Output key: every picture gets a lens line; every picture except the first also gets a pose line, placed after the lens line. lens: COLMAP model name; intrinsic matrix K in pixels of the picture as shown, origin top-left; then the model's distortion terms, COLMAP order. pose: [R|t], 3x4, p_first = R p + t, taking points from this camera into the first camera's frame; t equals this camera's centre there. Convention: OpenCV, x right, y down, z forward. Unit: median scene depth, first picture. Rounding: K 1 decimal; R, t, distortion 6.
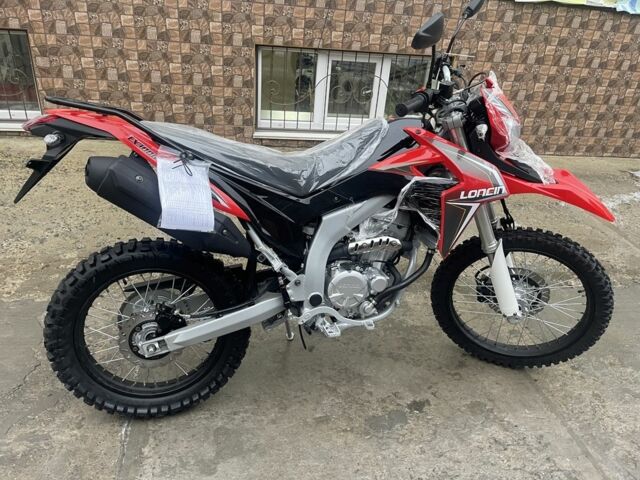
lens RADIAL K [[476.5, 0, 321.7], [0, 476.5, 242.8], [0, 0, 1]] dist [0.083873, -0.103587]
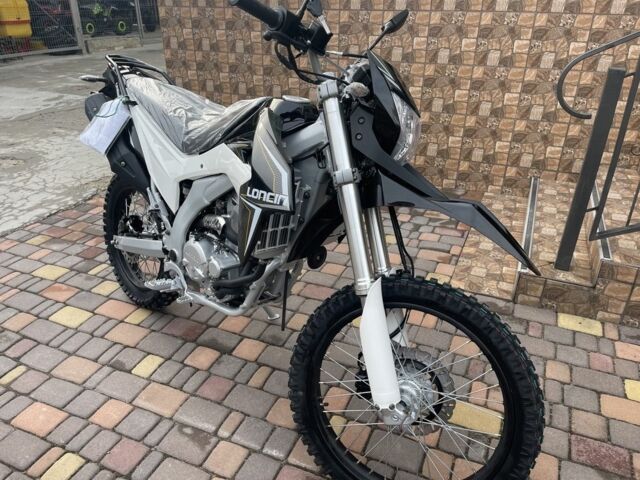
lens RADIAL K [[475.5, 0, 320.7], [0, 475.5, 237.5], [0, 0, 1]] dist [0.082521, -0.102777]
pose [[0.510461, 0.312162, -0.801239, 0.979811], [-0.365303, 0.922243, 0.126575, -0.167181], [0.778449, 0.228084, 0.584803, 0.623905]]
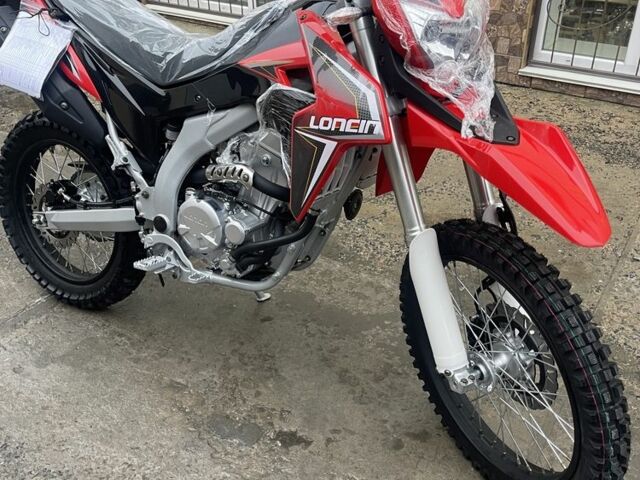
lens RADIAL K [[630.0, 0, 322.2], [0, 630.0, 247.1], [0, 0, 1]] dist [0.092510, -0.148777]
pose [[0.707790, 0.297211, -0.640857, 0.847064], [-0.283407, 0.950448, 0.127784, -0.051552], [0.647080, 0.091180, 0.756950, 0.386665]]
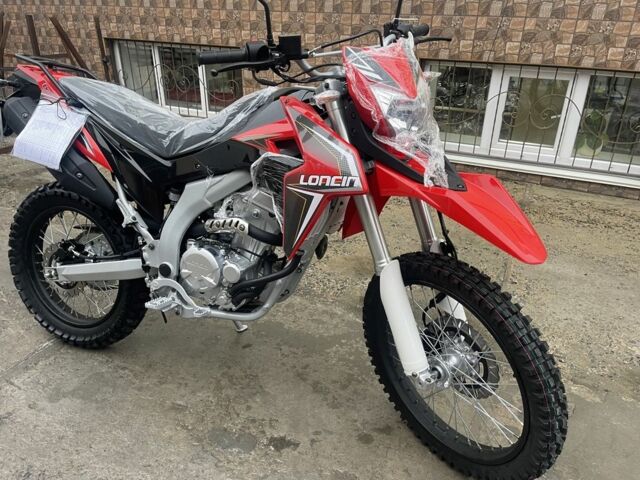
lens RADIAL K [[474.7, 0, 321.2], [0, 474.7, 245.9], [0, 0, 1]] dist [0.083980, -0.102196]
pose [[0.808157, 0.203069, -0.552851, 0.745414], [-0.245551, 0.969379, -0.002880, 0.000491], [0.535338, 0.138081, 0.833275, 0.368097]]
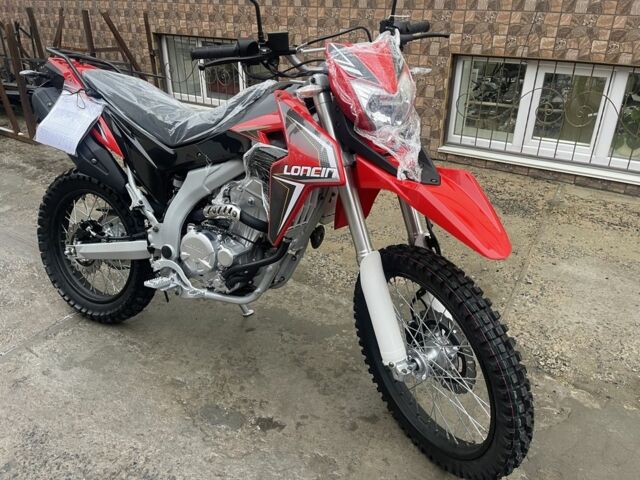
lens RADIAL K [[474.5, 0, 321.7], [0, 474.5, 235.6], [0, 0, 1]] dist [0.080559, -0.098072]
pose [[0.743401, 0.230732, -0.627788, 0.845813], [-0.285160, 0.958369, 0.014556, -0.020103], [0.605011, 0.168199, 0.778248, 0.407949]]
